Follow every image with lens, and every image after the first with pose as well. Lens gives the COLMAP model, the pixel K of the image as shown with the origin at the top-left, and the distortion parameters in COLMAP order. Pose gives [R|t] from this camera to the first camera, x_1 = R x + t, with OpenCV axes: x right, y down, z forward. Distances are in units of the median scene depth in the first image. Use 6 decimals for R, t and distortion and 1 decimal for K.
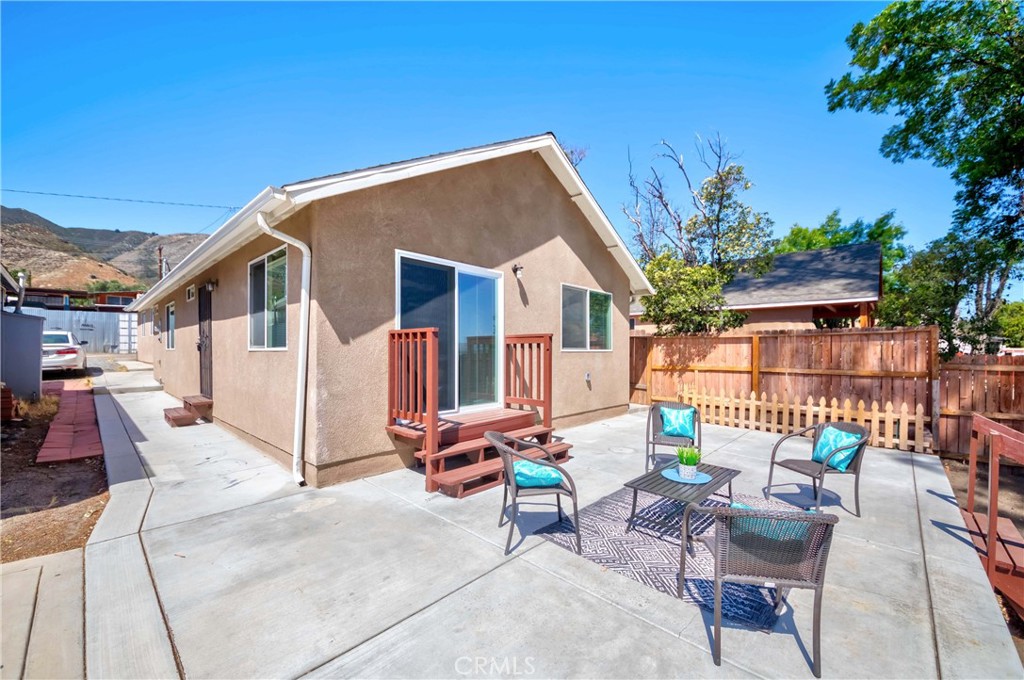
lens RADIAL K [[409.4, 0, 509.4], [0, 409.4, 347.4], [0, 0, 1]] dist [-0.001191, -0.000228]
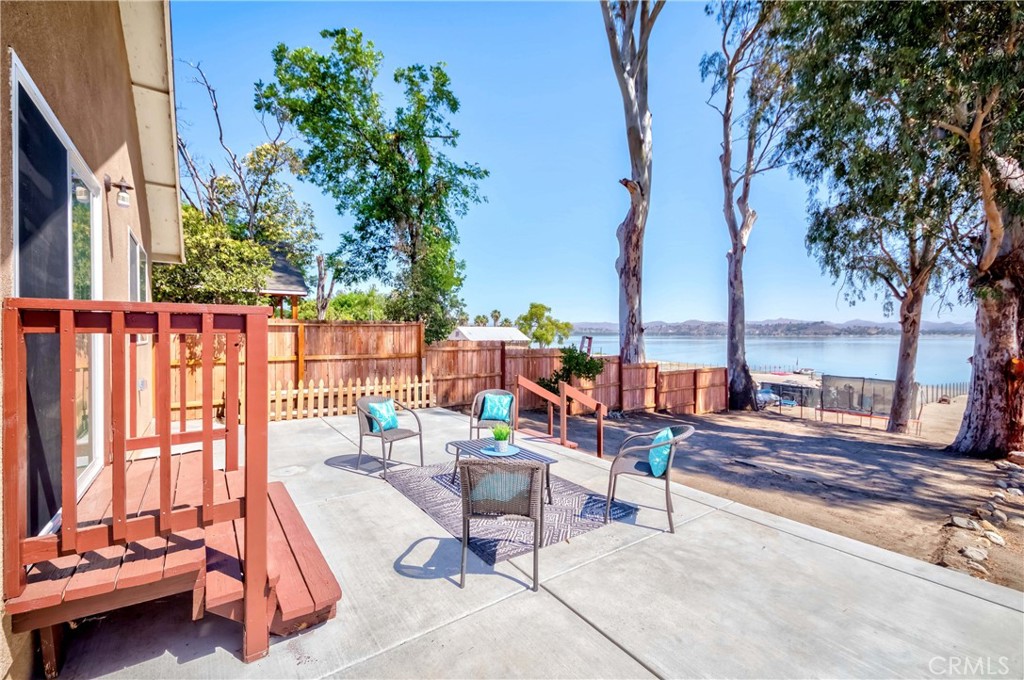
lens RADIAL K [[415.1, 0, 512.0], [0, 415.1, 340.0], [0, 0, 1]] dist [-0.000187, -0.000056]
pose [[0.181985, -0.014465, 0.983195, -0.327336], [-0.004781, 0.999867, 0.015595, -0.008879], [-0.983290, -0.007539, 0.181892, 0.345076]]
